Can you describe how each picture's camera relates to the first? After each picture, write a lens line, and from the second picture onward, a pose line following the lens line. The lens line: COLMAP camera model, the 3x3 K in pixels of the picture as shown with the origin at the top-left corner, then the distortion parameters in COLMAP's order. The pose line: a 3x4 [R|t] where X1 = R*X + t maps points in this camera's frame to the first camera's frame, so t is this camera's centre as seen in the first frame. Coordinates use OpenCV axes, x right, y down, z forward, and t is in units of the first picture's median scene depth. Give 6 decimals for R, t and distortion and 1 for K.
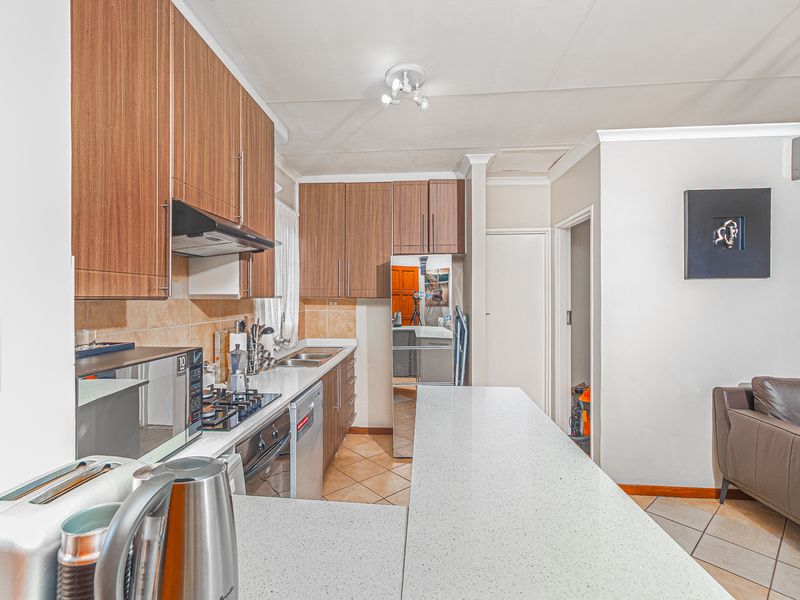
lens RADIAL K [[391.7, 0, 393.2], [0, 391.7, 295.9], [0, 0, 1]] dist [0.002684, 0.001008]
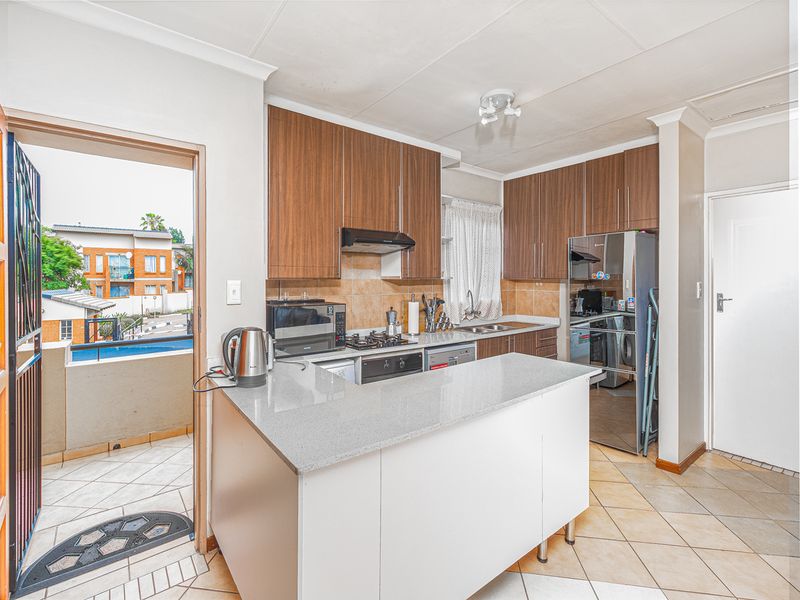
lens RADIAL K [[357.1, 0, 347.3], [0, 357.1, 280.0], [0, 0, 1]] dist [-0.000184, -0.000093]
pose [[0.621497, 0.003796, -0.783407, 0.572272], [0.001563, 0.999980, 0.006086, 0.003106], [0.783415, -0.005007, 0.621479, -0.062203]]
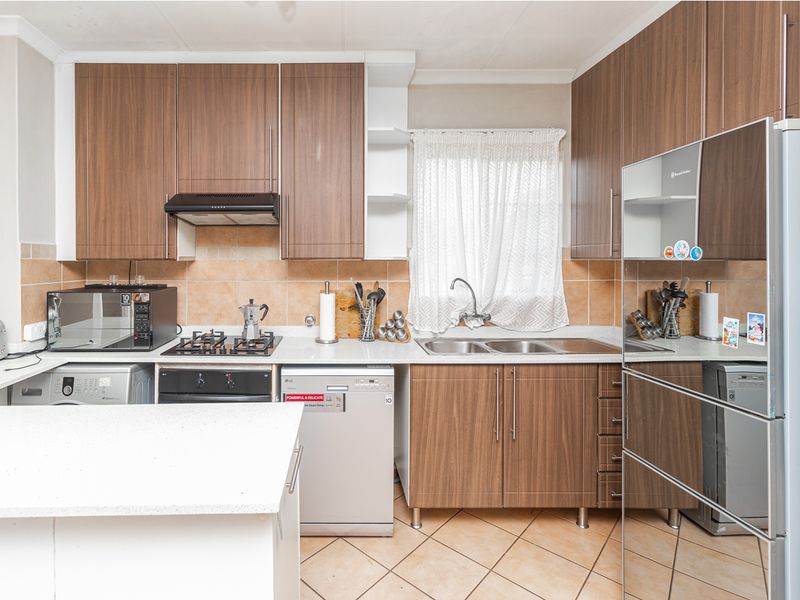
lens RADIAL K [[378.9, 0, 370.9], [0, 378.9, 255.2], [0, 0, 1]] dist [0.000799, 0.000935]
pose [[0.089862, -0.000420, -0.995954, 0.655952], [0.004914, 0.999988, 0.000022, -0.003350], [0.995942, -0.004896, 0.089863, 1.090772]]
